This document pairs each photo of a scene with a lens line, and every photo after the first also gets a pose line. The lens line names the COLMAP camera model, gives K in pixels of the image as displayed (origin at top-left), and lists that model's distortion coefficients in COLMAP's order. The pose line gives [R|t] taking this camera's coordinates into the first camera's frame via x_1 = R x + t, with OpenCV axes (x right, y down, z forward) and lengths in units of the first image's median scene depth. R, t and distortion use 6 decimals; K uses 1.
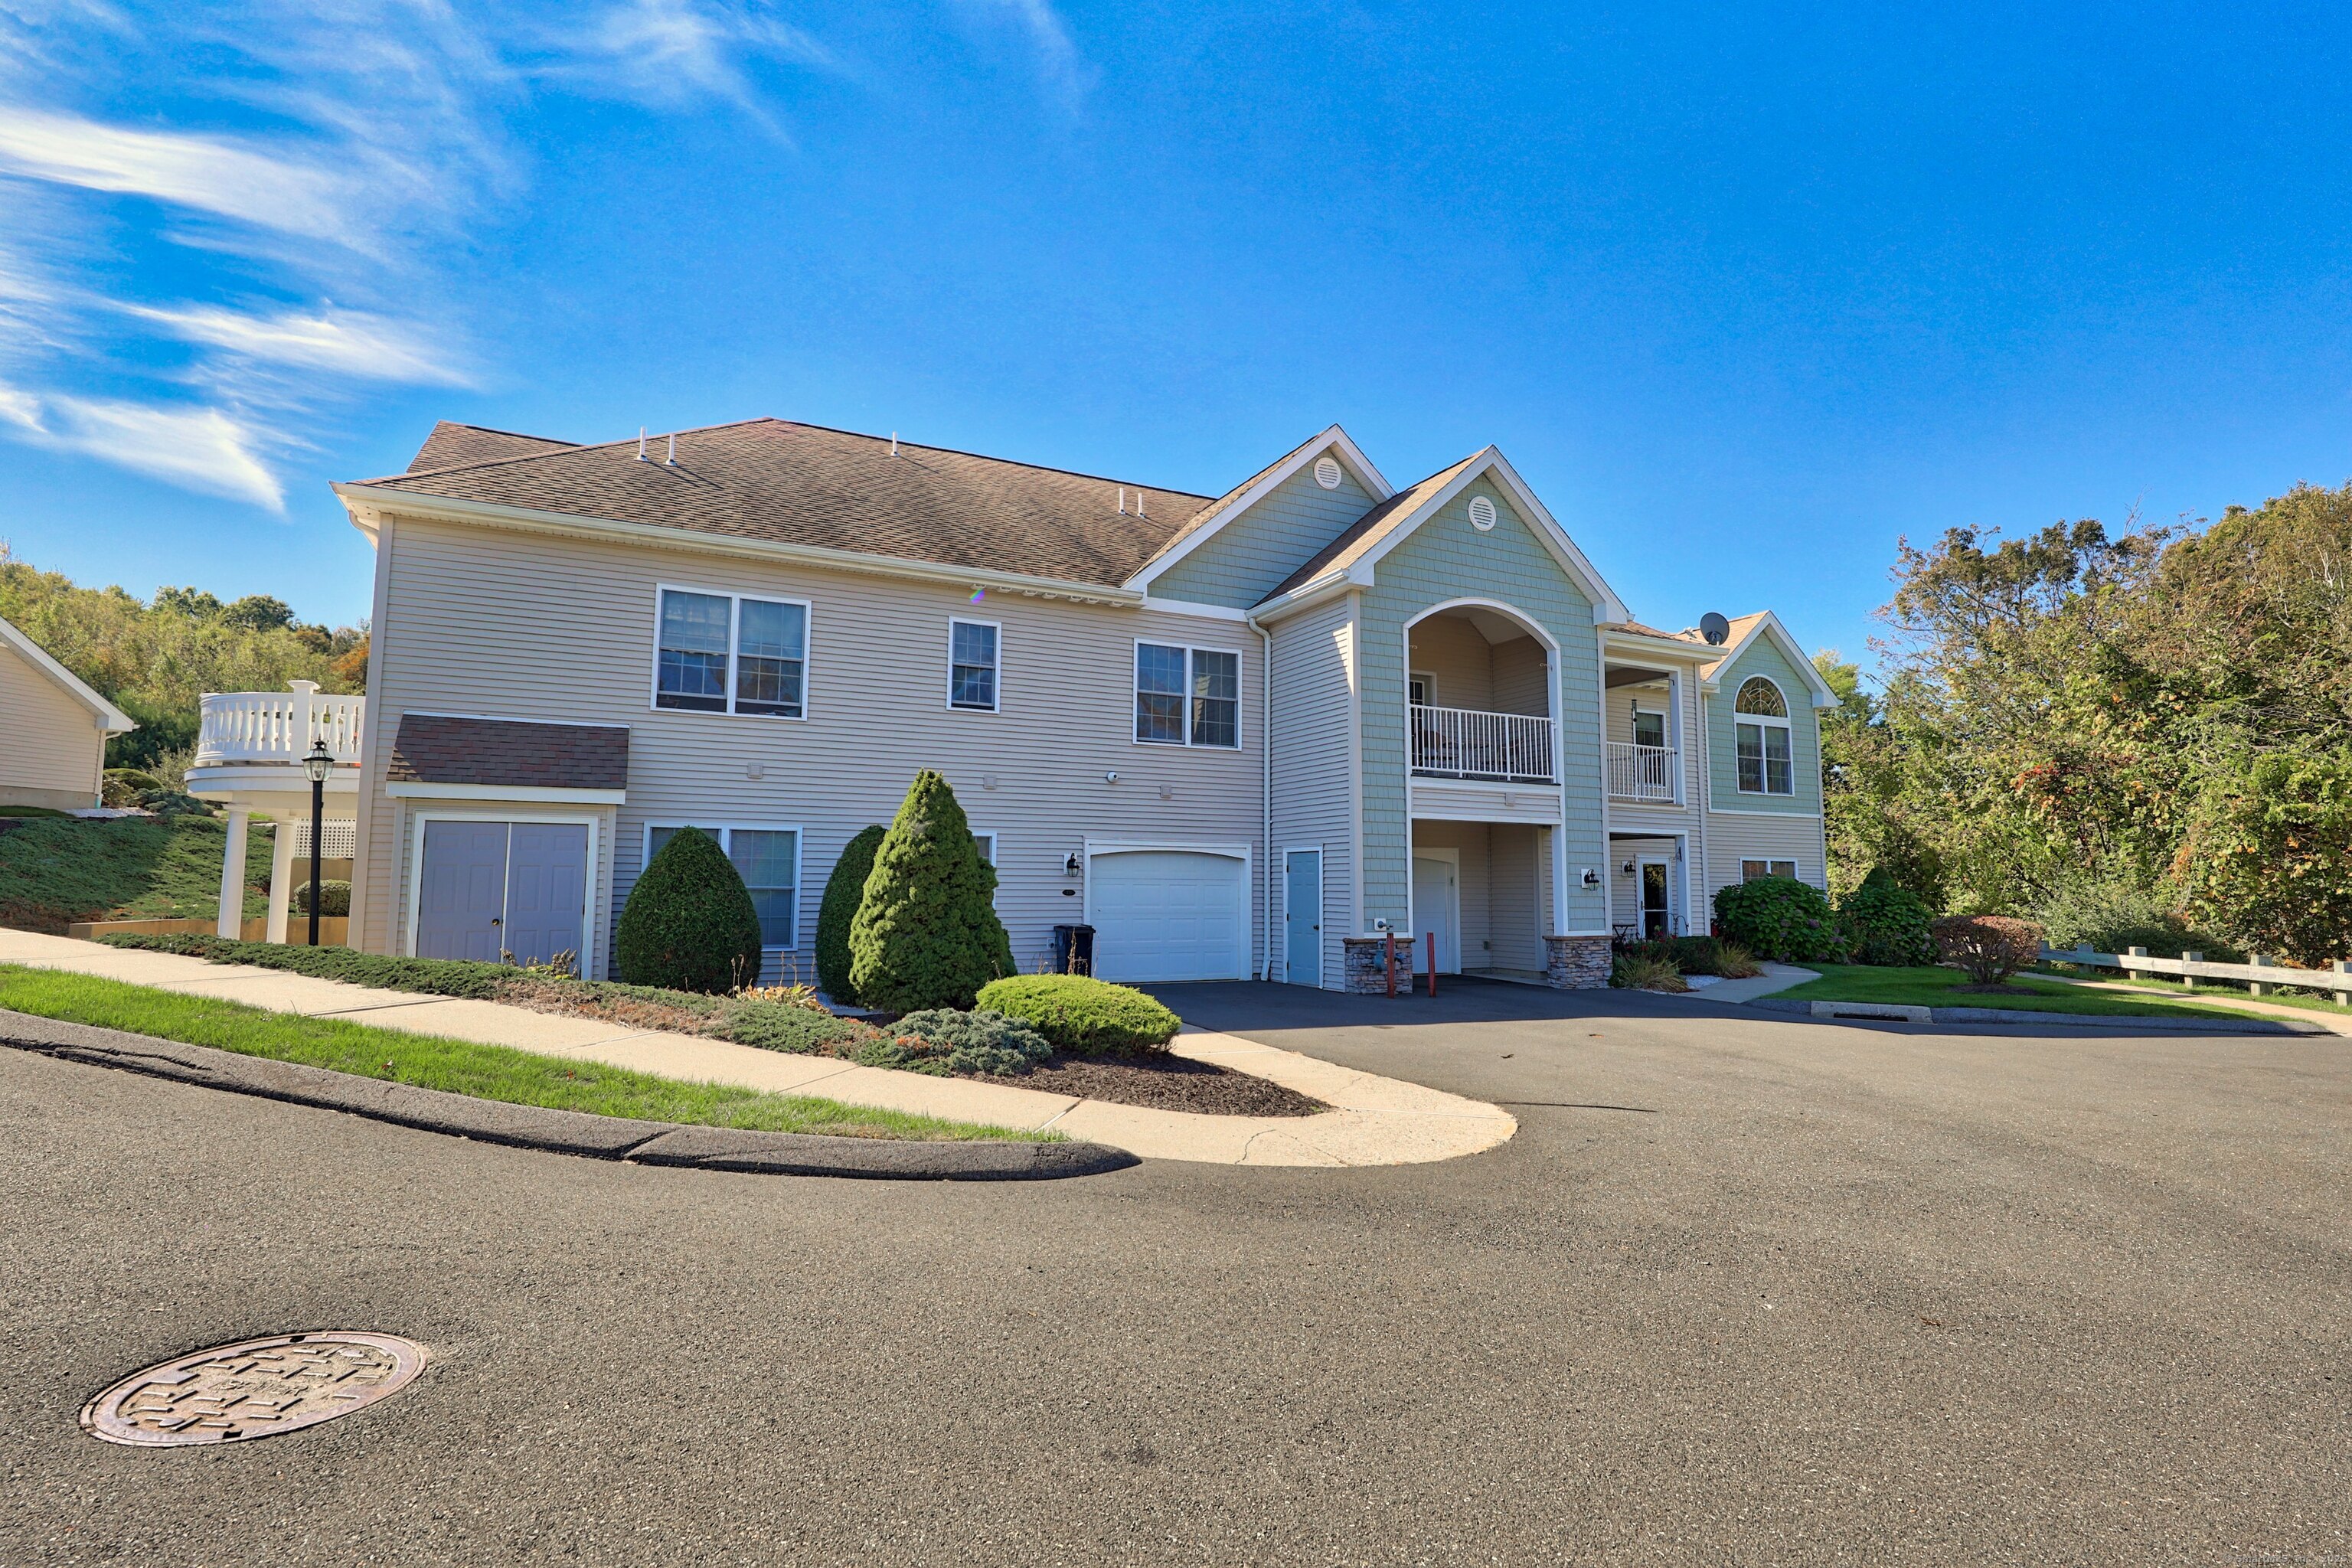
lens RADIAL K [[1128.3, 0, 1168.8], [0, 1128.3, 782.5], [0, 0, 1]] dist [0.003922, -0.000205]
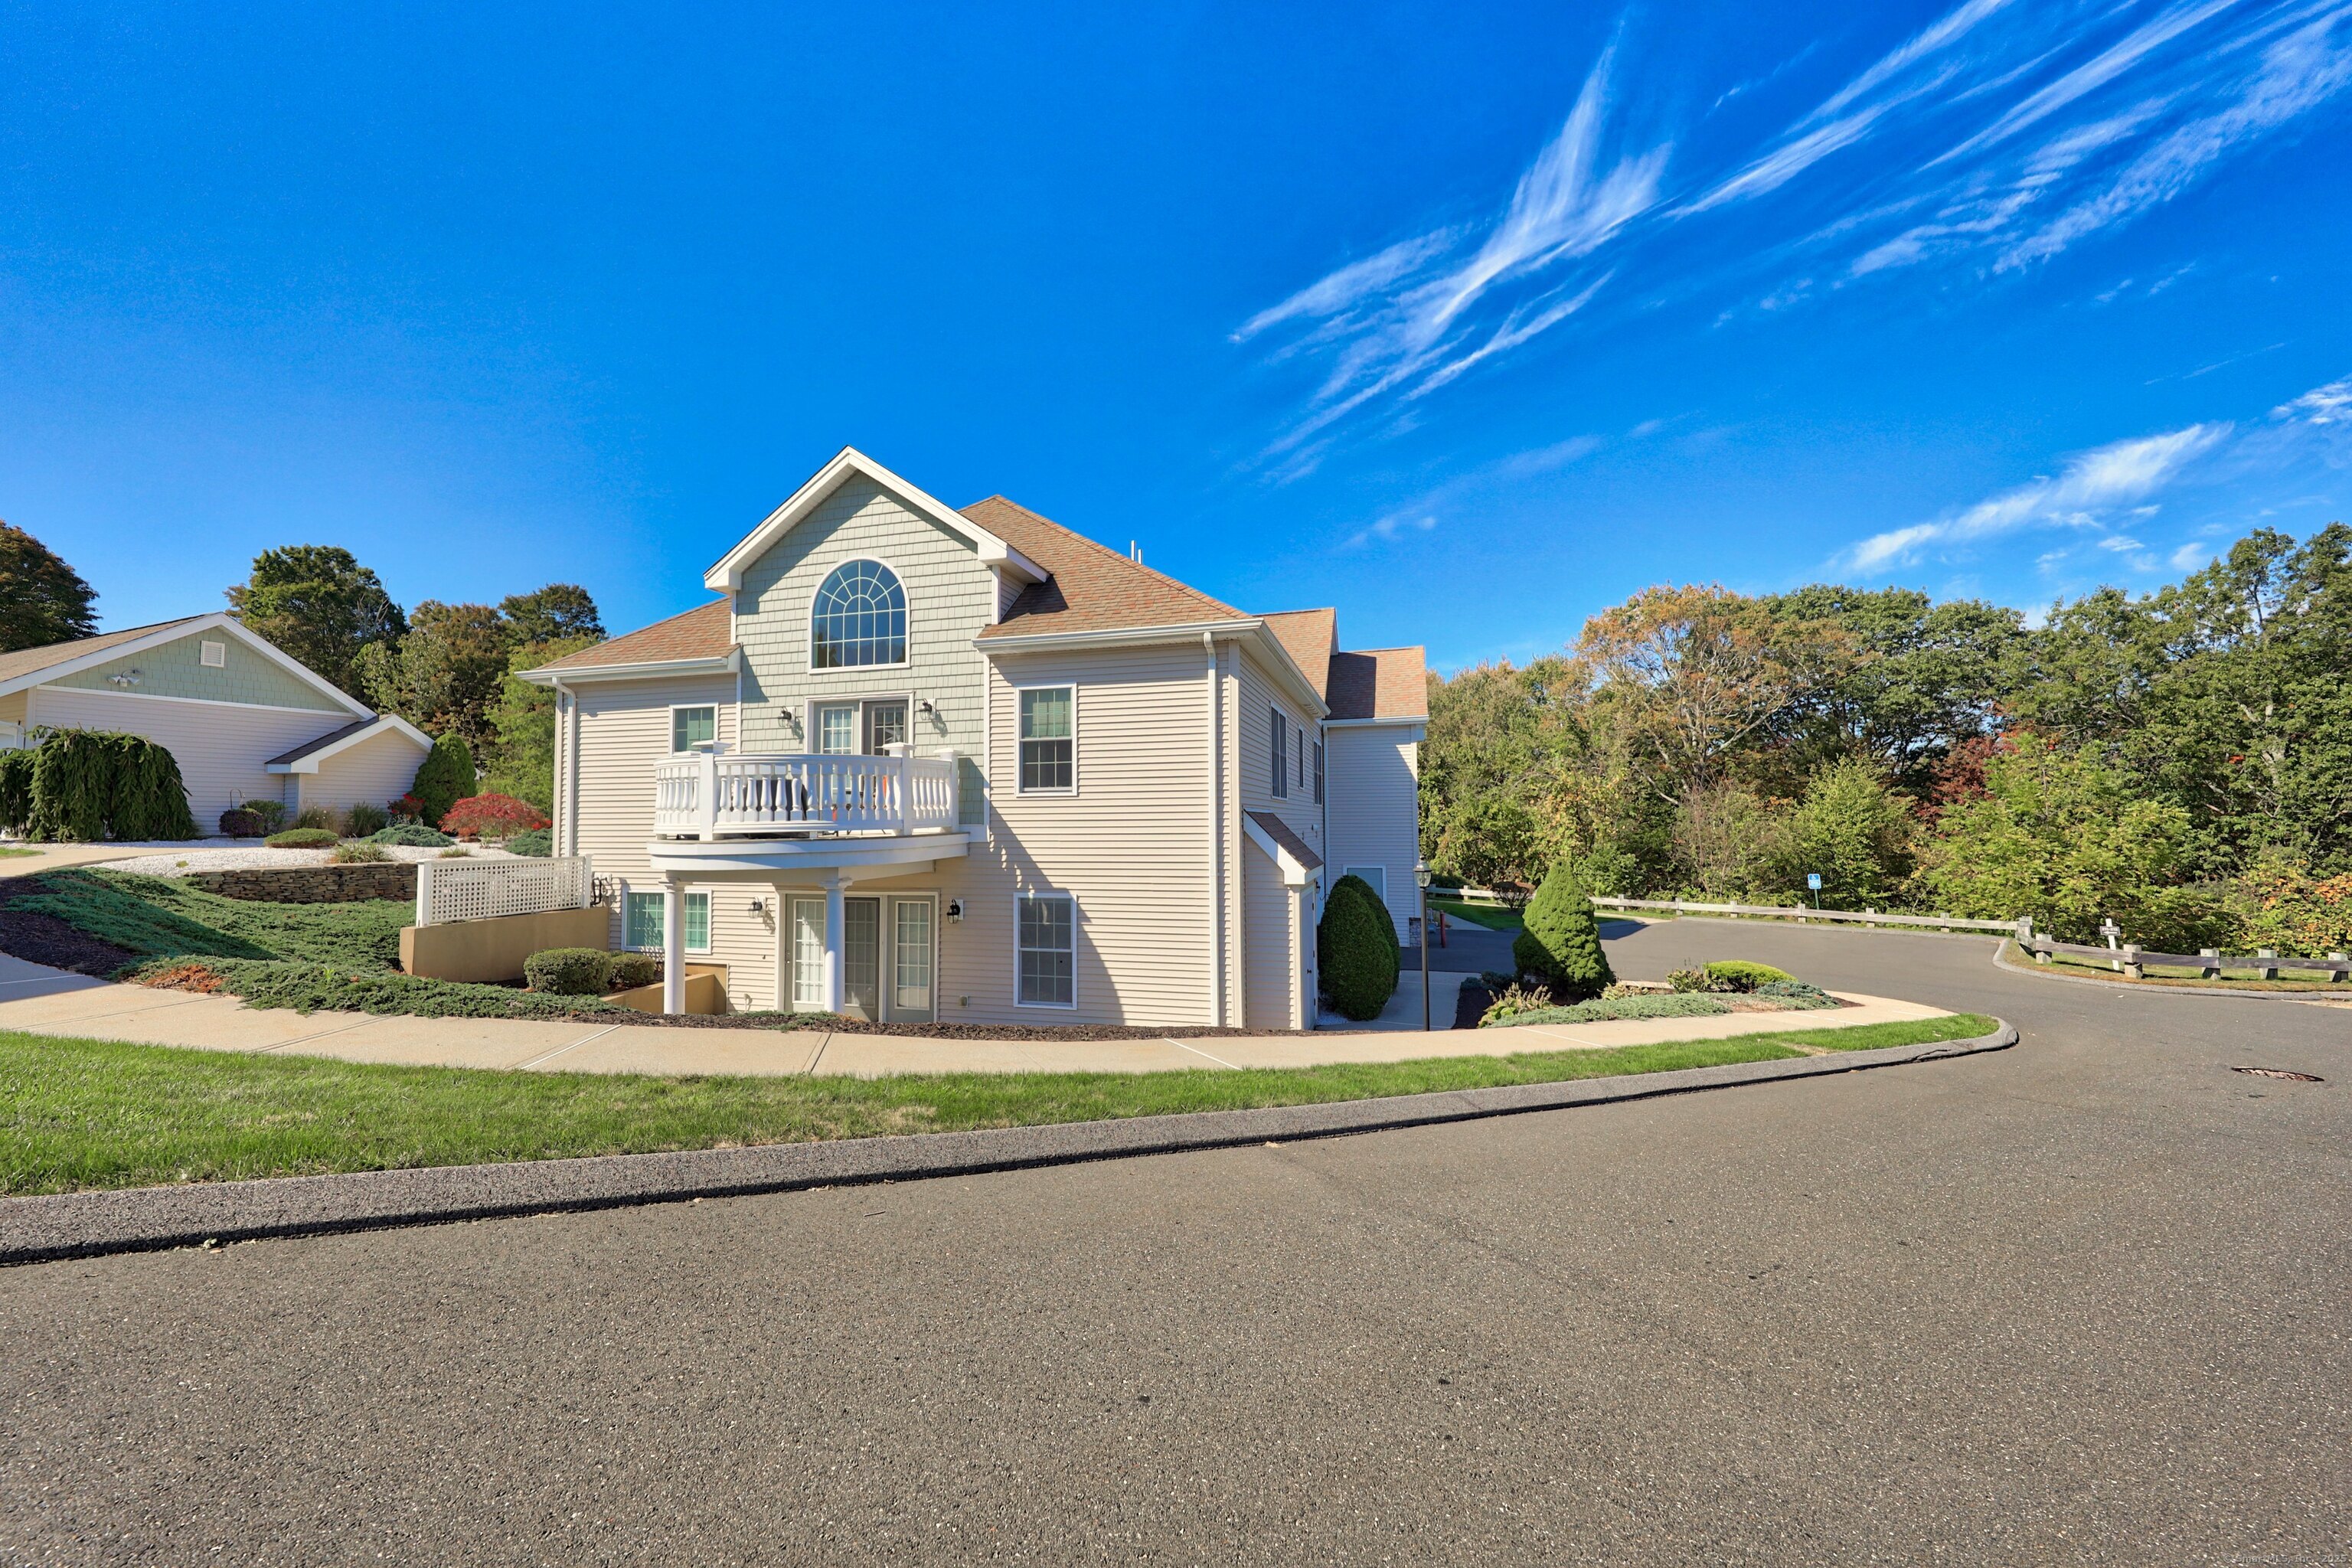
lens RADIAL K [[884.3, 0, 1164.5], [0, 884.3, 816.6], [0, 0, 1]] dist [0.000551, -0.000004]
pose [[0.669100, -0.005016, 0.743156, -1.114794], [-0.059848, 0.996366, 0.060610, -0.083117], [-0.740759, -0.085030, 0.666368, 0.338755]]
